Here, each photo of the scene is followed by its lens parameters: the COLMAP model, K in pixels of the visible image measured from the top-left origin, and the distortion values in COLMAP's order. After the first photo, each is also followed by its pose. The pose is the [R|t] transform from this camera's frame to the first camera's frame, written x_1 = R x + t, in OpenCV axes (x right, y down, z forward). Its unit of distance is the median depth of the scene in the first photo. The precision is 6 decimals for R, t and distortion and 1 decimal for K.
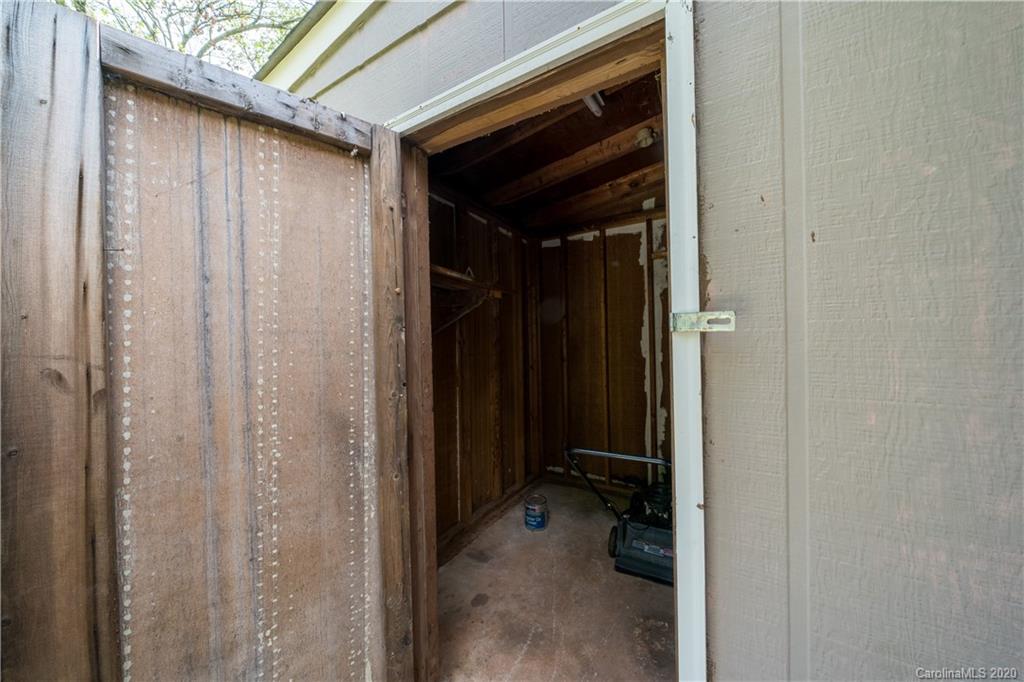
lens RADIAL K [[372.5, 0, 511.2], [0, 372.5, 345.5], [0, 0, 1]] dist [-0.023017, 0.000879]
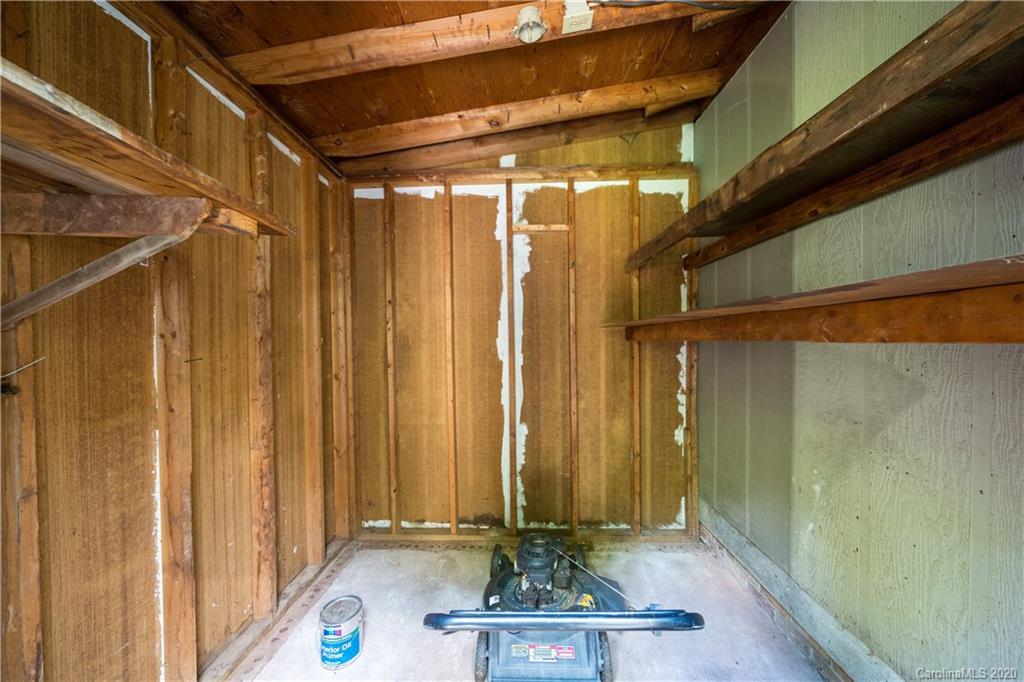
lens RADIAL K [[341.2, 0, 517.1], [0, 341.2, 349.6], [0, 0, 1]] dist [0.006207, -0.000482]
pose [[0.860588, 0.000402, 0.509302, 0.024249], [-0.006769, 0.999920, 0.010650, 0.002277], [-0.509257, -0.012613, 0.860522, 0.361047]]
